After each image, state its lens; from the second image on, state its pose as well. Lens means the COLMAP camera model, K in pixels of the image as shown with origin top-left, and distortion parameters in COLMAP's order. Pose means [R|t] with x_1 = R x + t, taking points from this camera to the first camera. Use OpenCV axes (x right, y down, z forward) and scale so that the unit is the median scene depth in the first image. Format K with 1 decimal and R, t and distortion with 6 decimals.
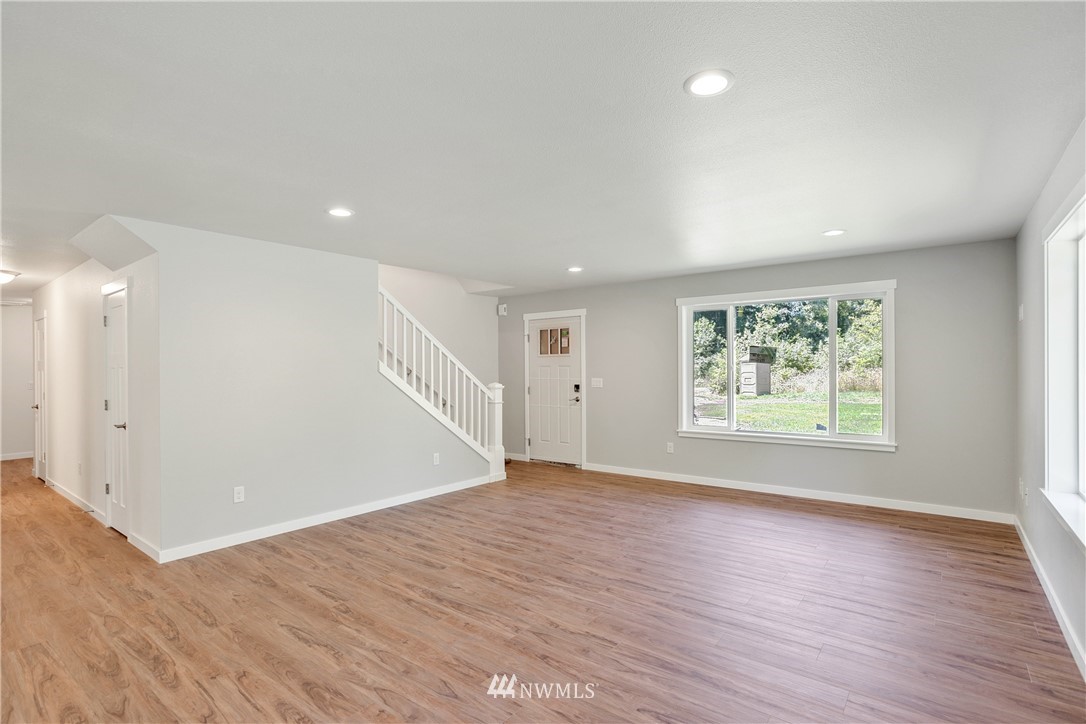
lens RADIAL K [[526.0, 0, 544.2], [0, 526.0, 364.2], [0, 0, 1]] dist [-0.063402, 0.032401]
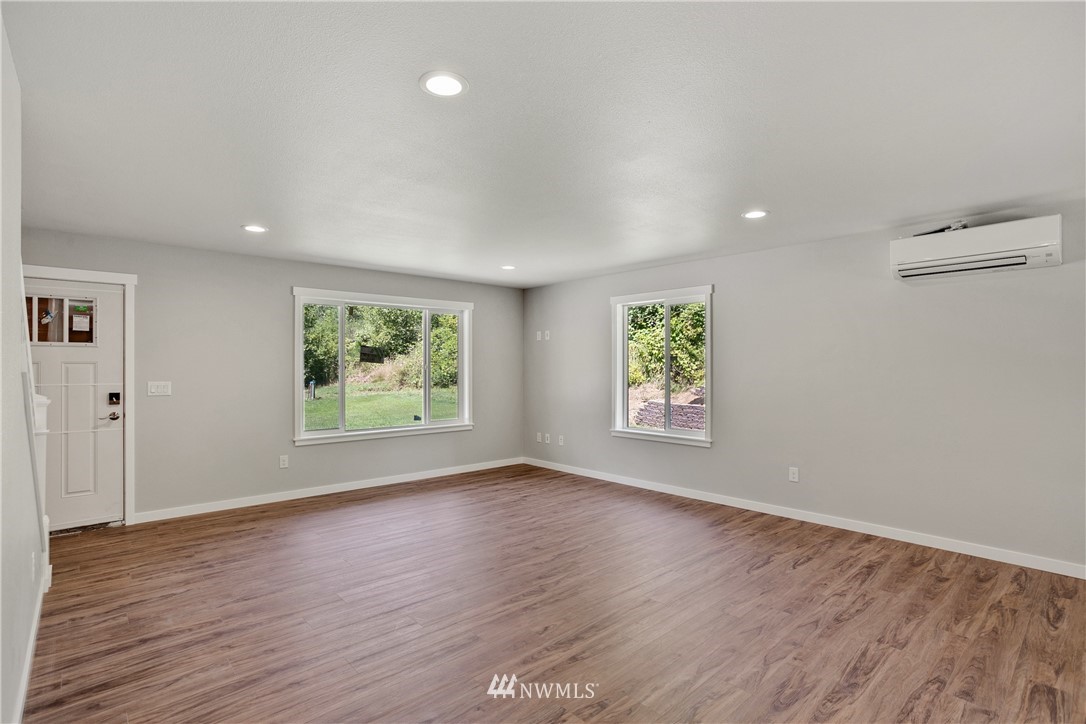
lens RADIAL K [[526.0, 0, 544.2], [0, 526.0, 364.2], [0, 0, 1]] dist [-0.063402, 0.032401]
pose [[0.167795, 0.010702, 0.985764, -0.589603], [-0.007376, 0.999927, -0.009601, 0.008686], [-0.985794, -0.005660, 0.167862, 0.515140]]
